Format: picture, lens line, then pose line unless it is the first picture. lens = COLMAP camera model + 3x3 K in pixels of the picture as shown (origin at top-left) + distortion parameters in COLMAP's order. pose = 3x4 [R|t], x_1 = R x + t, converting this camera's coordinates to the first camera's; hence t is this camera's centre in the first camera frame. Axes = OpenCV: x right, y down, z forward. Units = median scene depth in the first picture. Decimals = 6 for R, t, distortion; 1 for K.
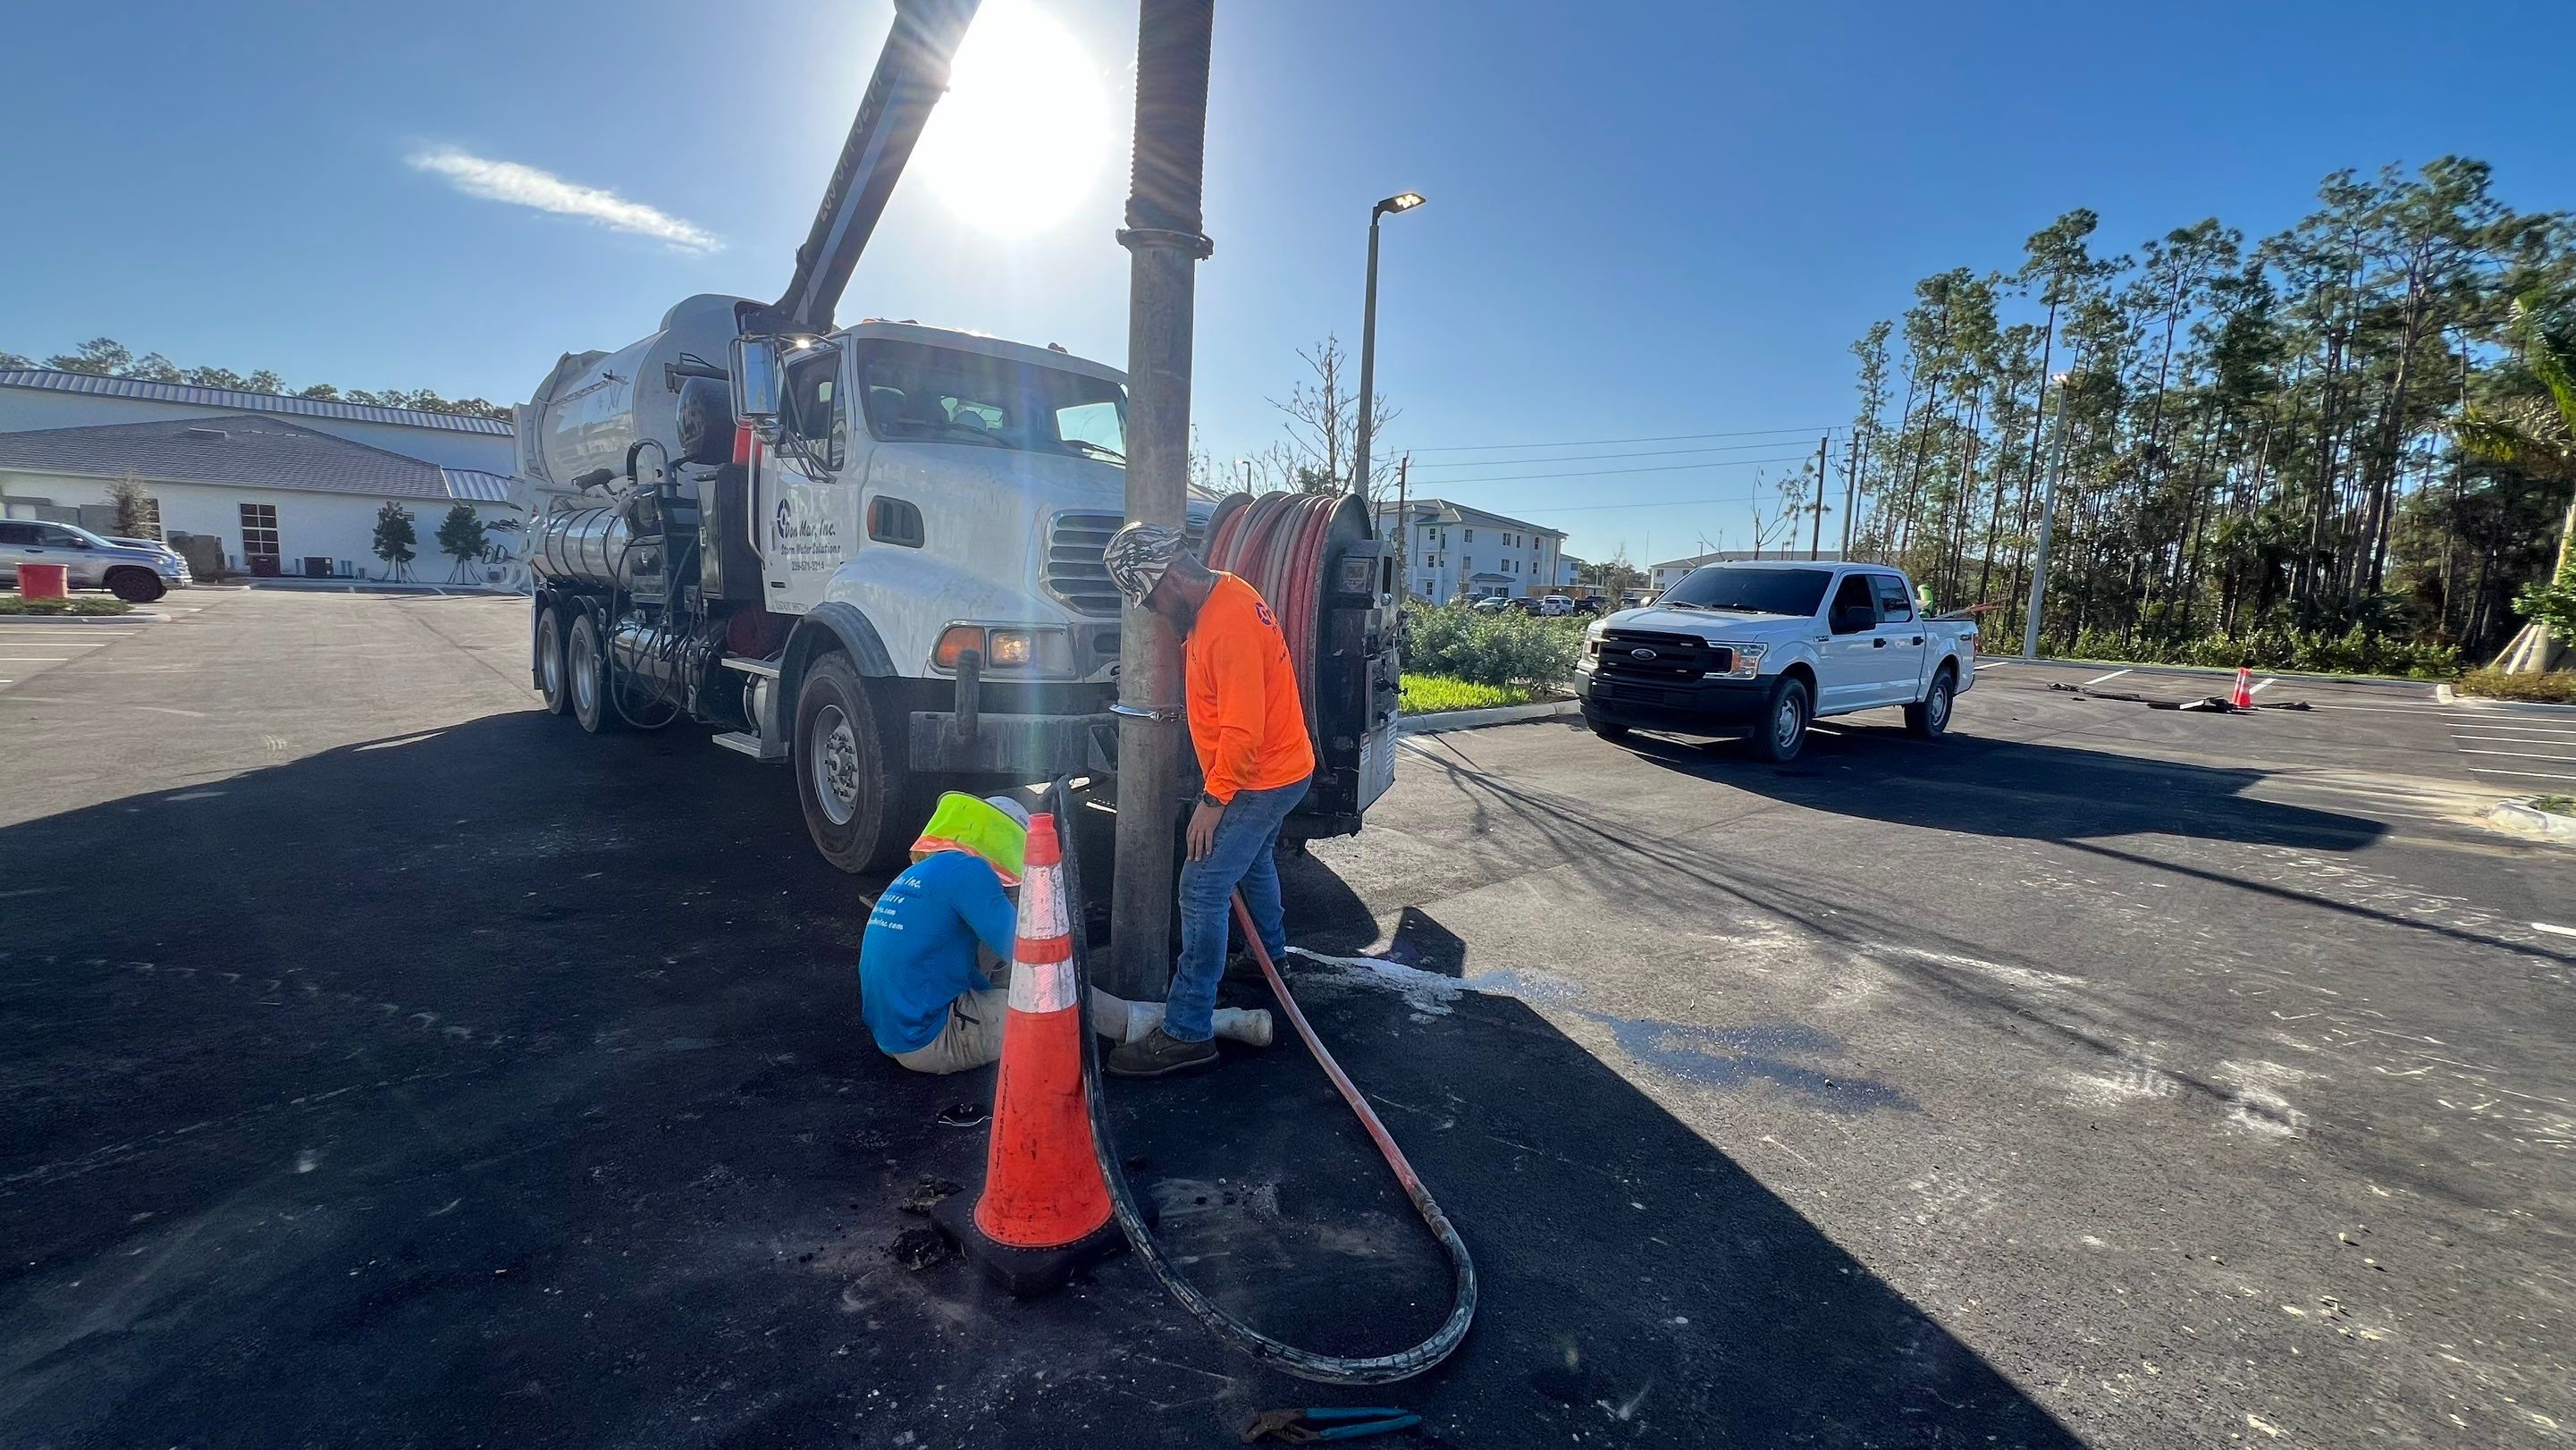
lens RADIAL K [[1030.4, 0, 1281.9], [0, 1030.4, 724.9], [0, 0, 1]] dist [-0.002538, 0.000589]
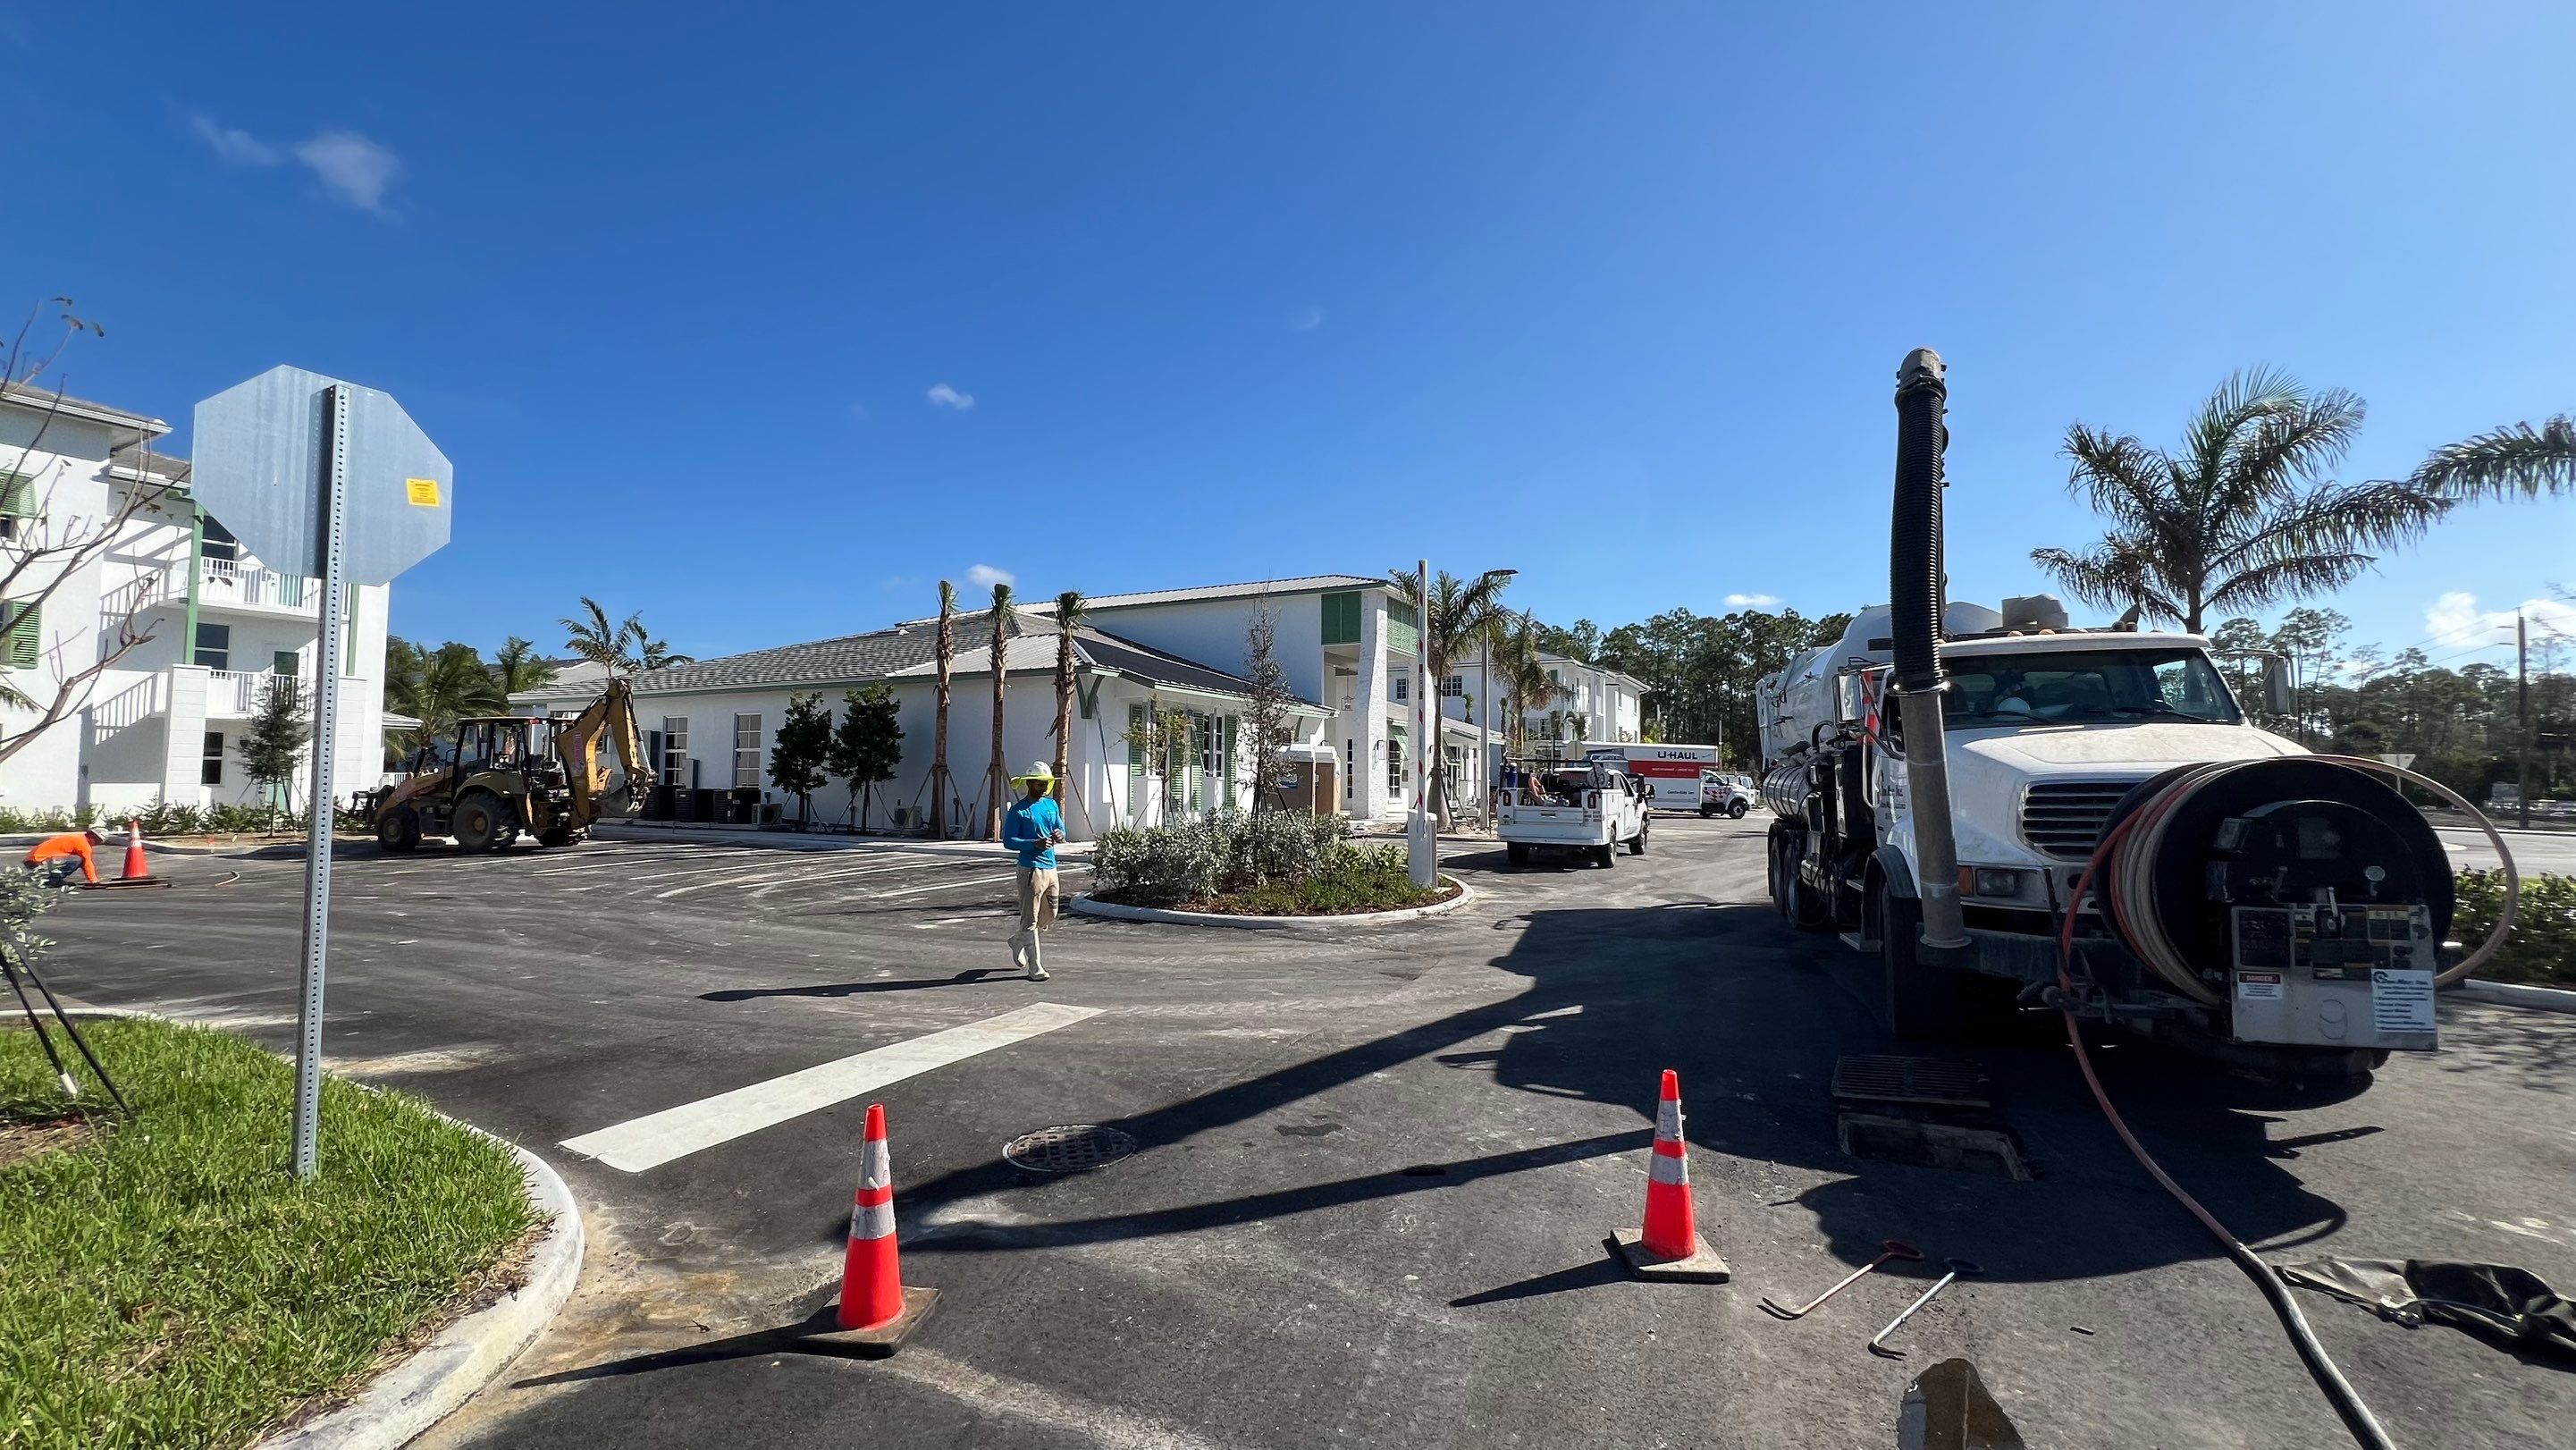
lens RADIAL K [[1030.4, 0, 1285.3], [0, 1030.4, 731.0], [0, 0, 1]] dist [-0.002538, 0.000589]
pose [[0.440878, -0.080605, -0.893940, 0.253889], [-0.101816, 0.985040, -0.139034, 0.006378], [0.891773, 0.152315, 0.426076, -0.209062]]
